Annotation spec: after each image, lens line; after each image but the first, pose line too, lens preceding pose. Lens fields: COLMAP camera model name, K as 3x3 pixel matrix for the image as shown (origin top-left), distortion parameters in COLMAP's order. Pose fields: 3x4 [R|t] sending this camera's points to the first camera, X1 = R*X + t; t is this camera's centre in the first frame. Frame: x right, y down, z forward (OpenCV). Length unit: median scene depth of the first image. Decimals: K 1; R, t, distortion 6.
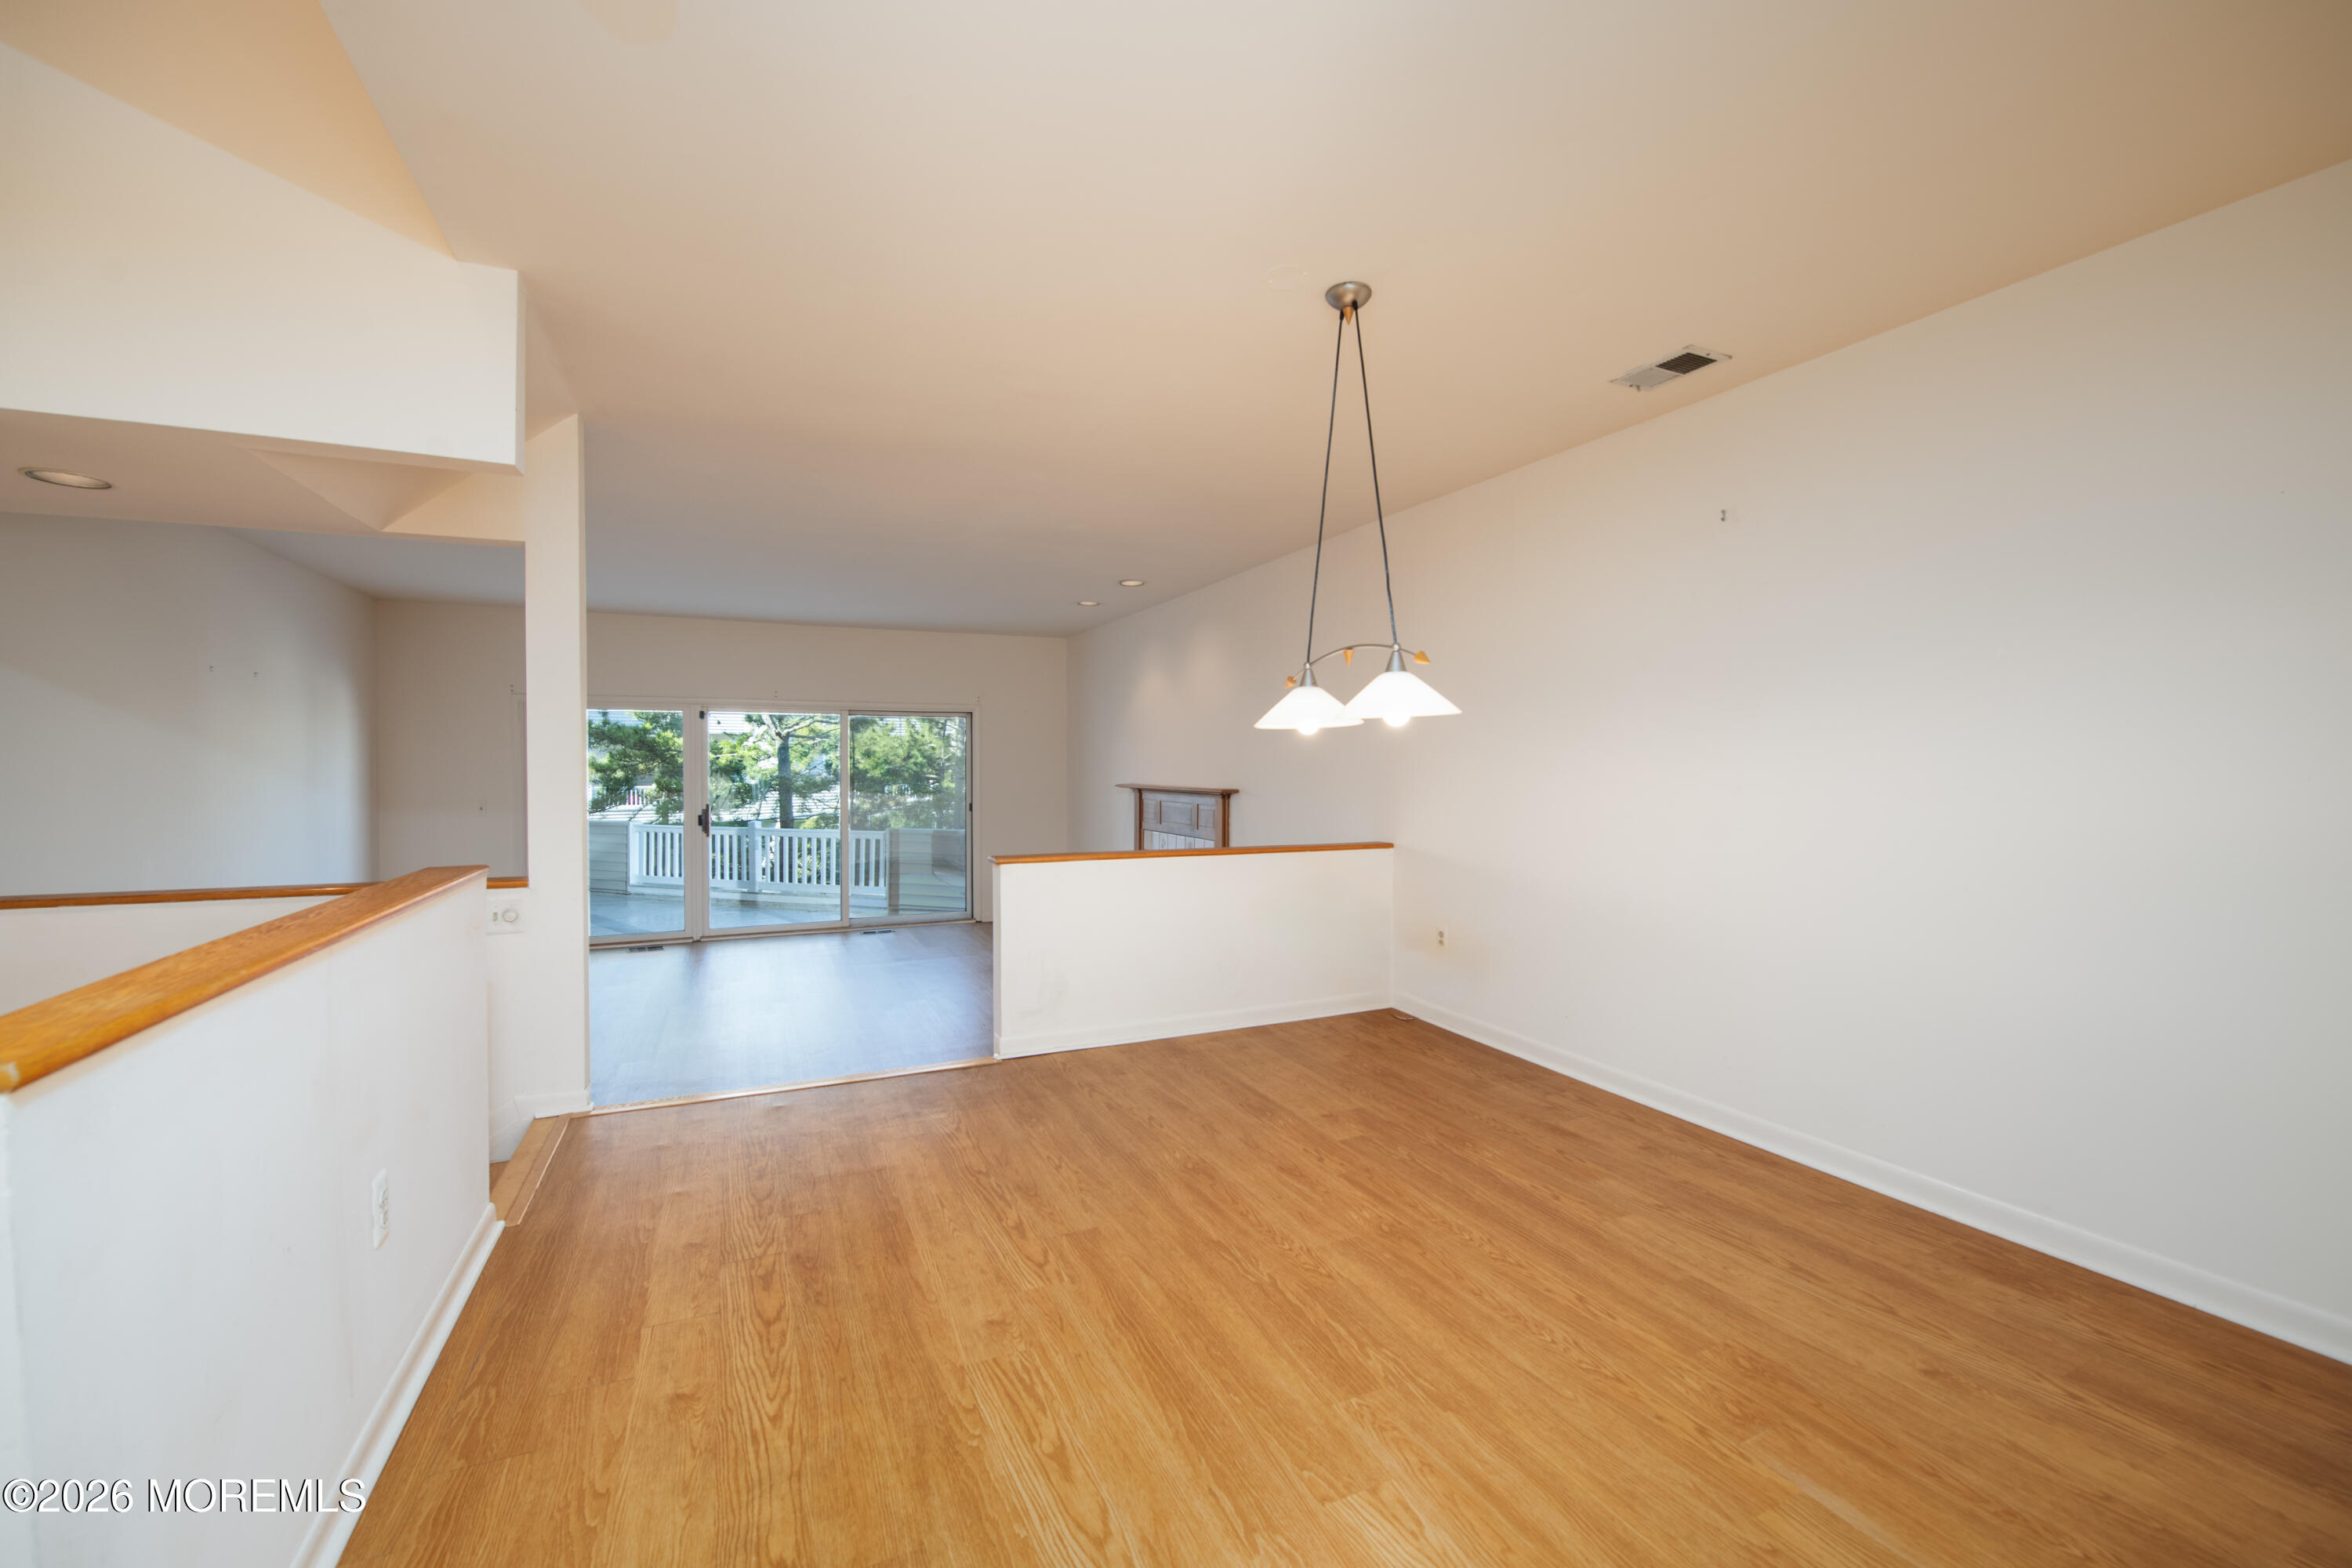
lens RADIAL K [[942.0, 0, 1174.0], [0, 942.0, 772.2], [0, 0, 1]] dist [-0.013006, -0.002903]
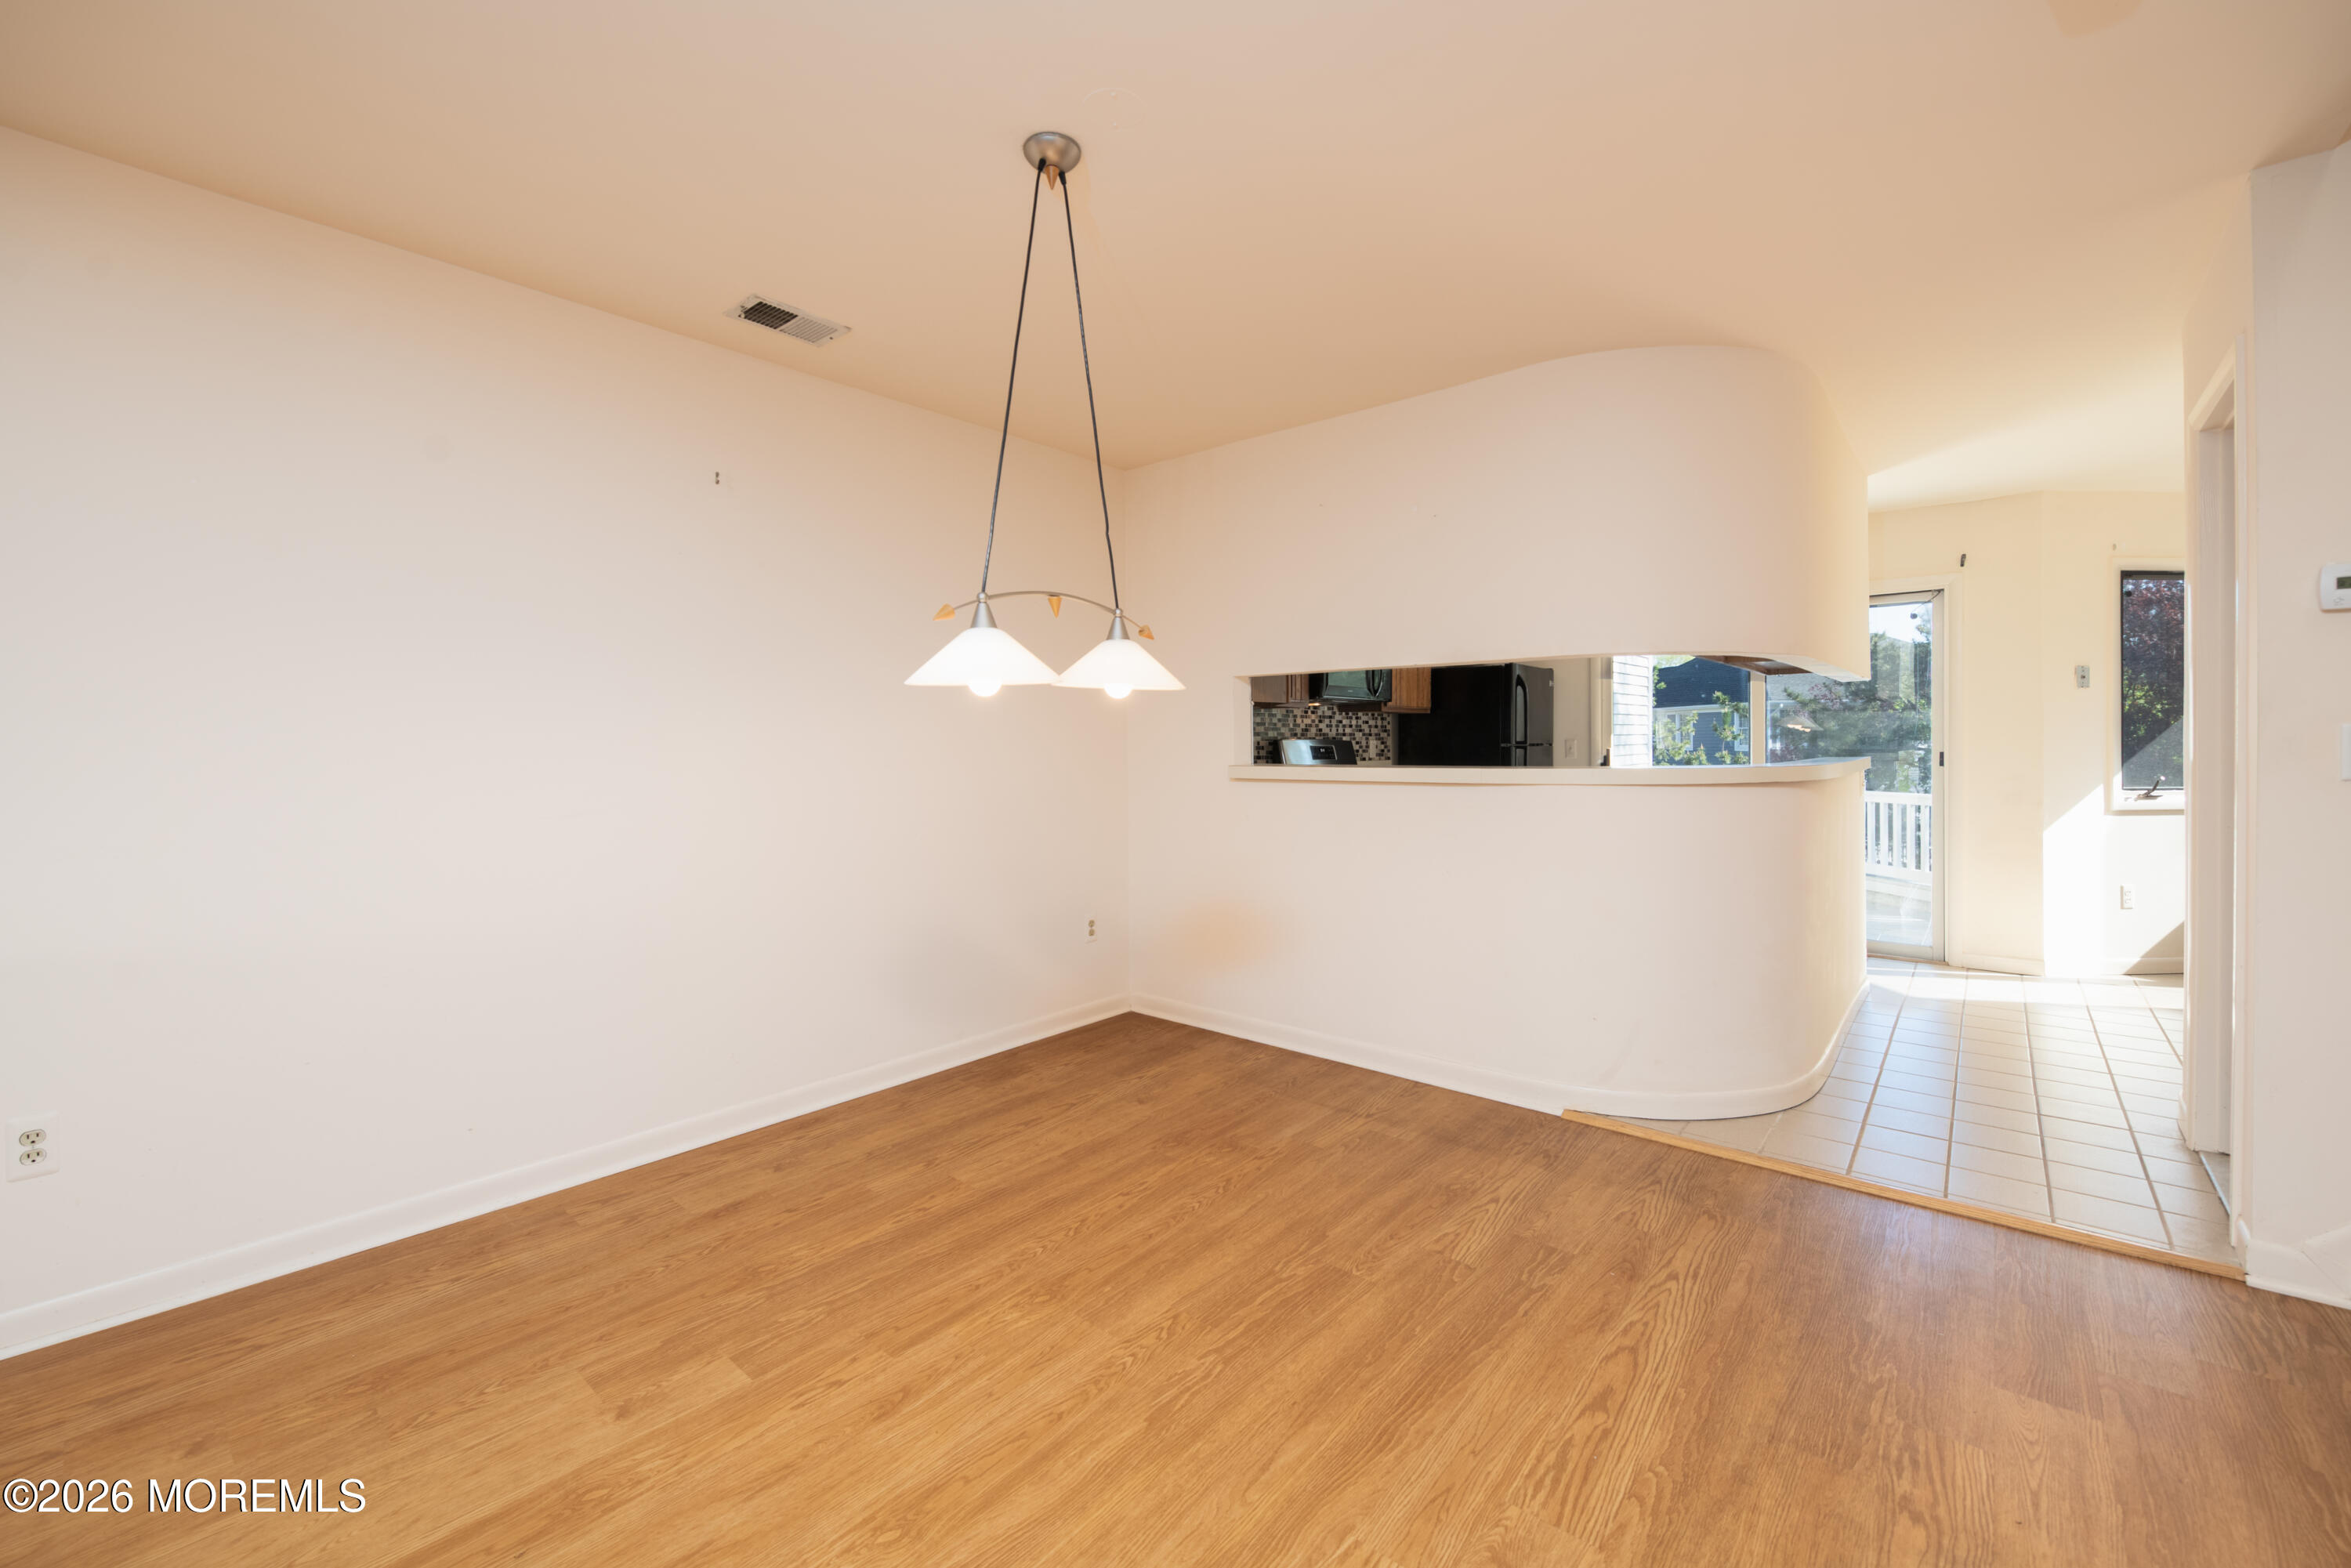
lens RADIAL K [[941.5, 0, 1173.5], [0, 941.5, 772.2], [0, 0, 1]] dist [-0.013006, -0.002903]
pose [[-0.404307, -0.021291, 0.914376, -0.649572], [0.020789, 0.999257, 0.032459, -0.005912], [-0.914387, 0.032132, -0.403564, 1.378510]]
